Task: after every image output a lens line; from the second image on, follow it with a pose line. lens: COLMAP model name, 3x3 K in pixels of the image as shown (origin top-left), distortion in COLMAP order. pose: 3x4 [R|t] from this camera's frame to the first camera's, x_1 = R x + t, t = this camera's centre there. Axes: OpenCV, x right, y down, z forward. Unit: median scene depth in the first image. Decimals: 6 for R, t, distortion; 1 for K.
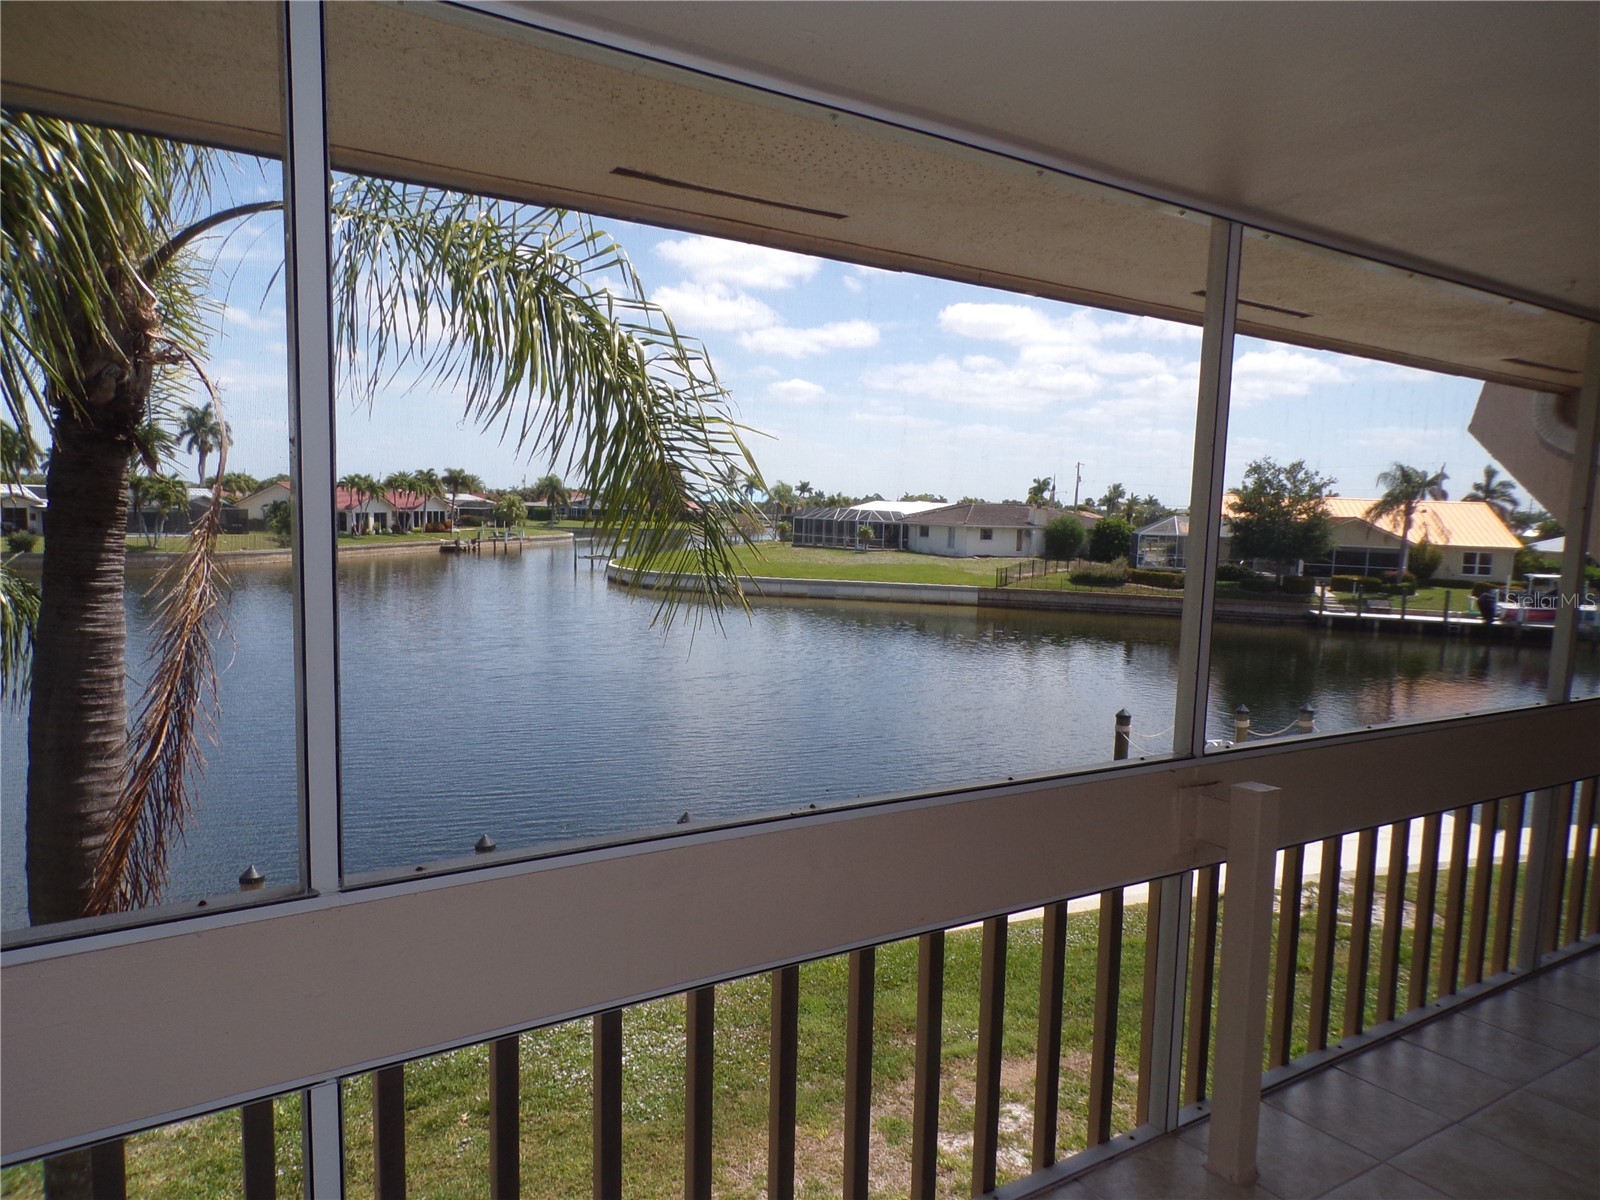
lens RADIAL K [[1091.7, 0, 801.6], [0, 1091.7, 605.6], [0, 0, 1]] dist [-0.003265, 0.015816]
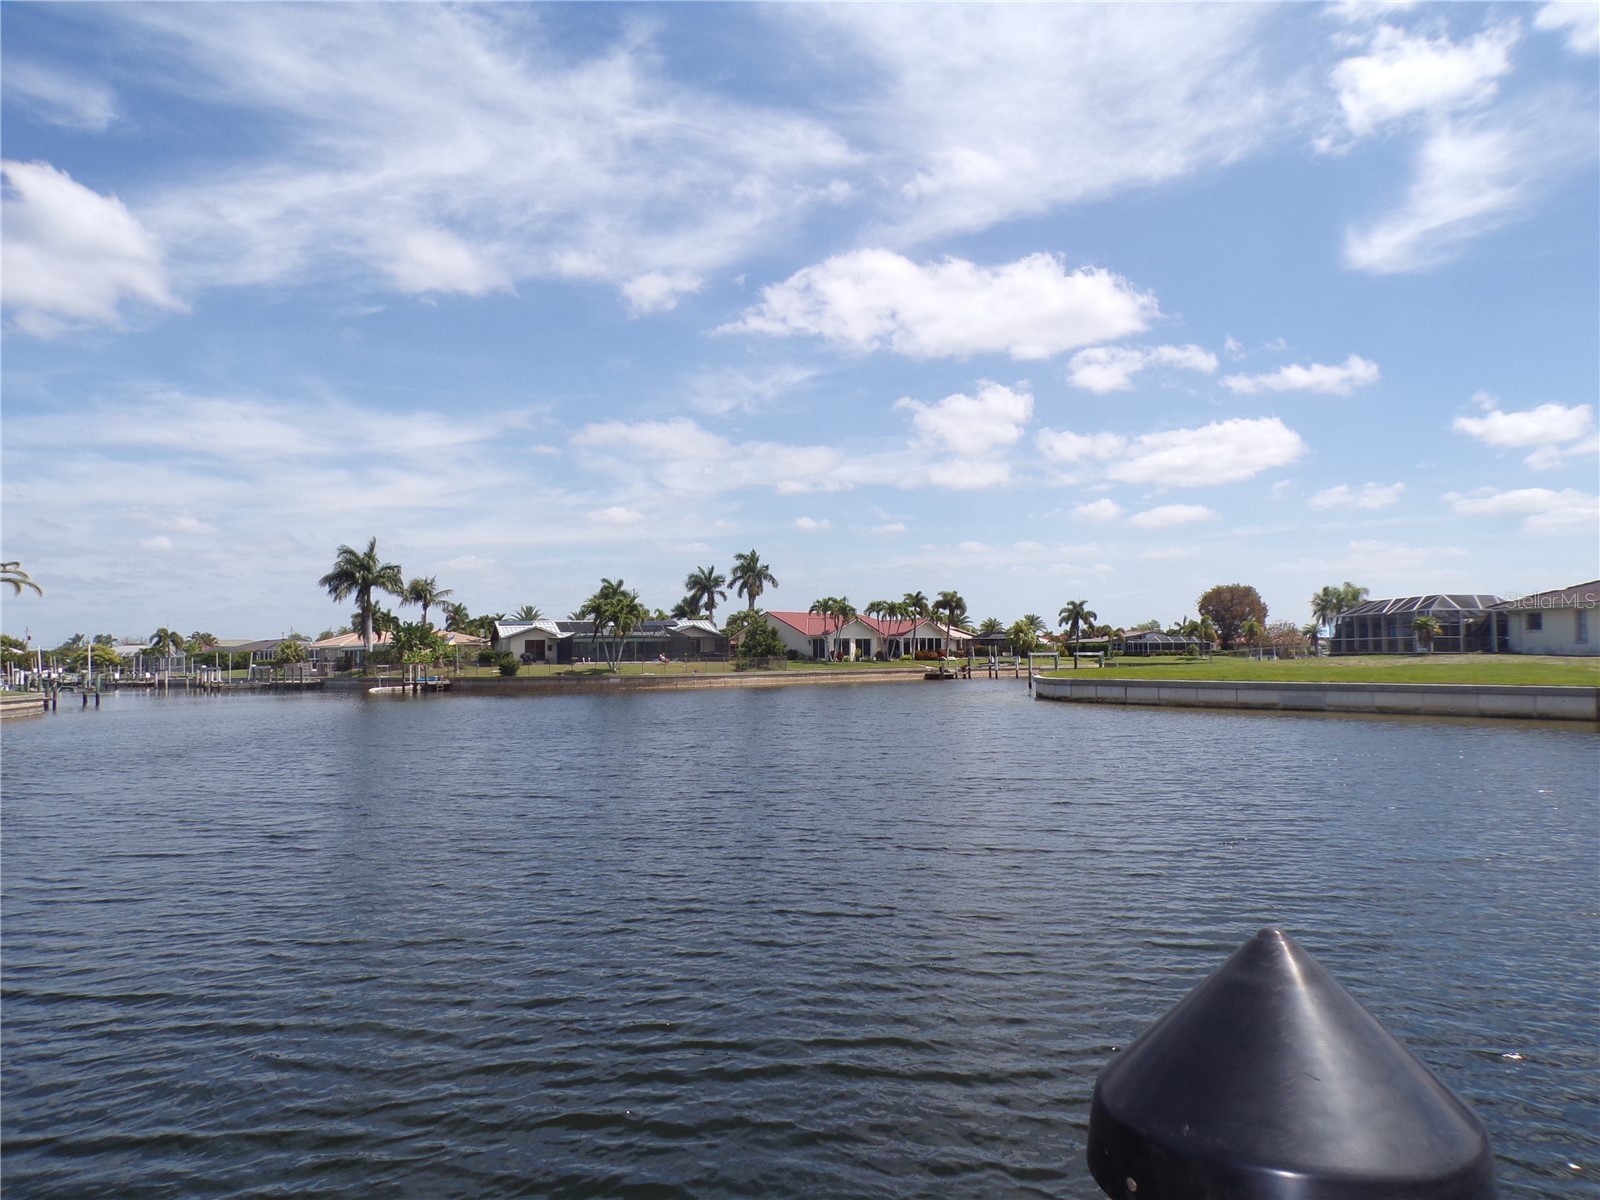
lens RADIAL K [[1091.7, 0, 803.6], [0, 1091.7, 562.1], [0, 0, 1]] dist [-0.003265, 0.015816]
pose [[0.847737, -0.074246, -0.525195, 0.089857], [-0.022844, 0.984125, -0.175999, 0.021180], [0.529924, 0.161198, 0.832583, 0.236413]]
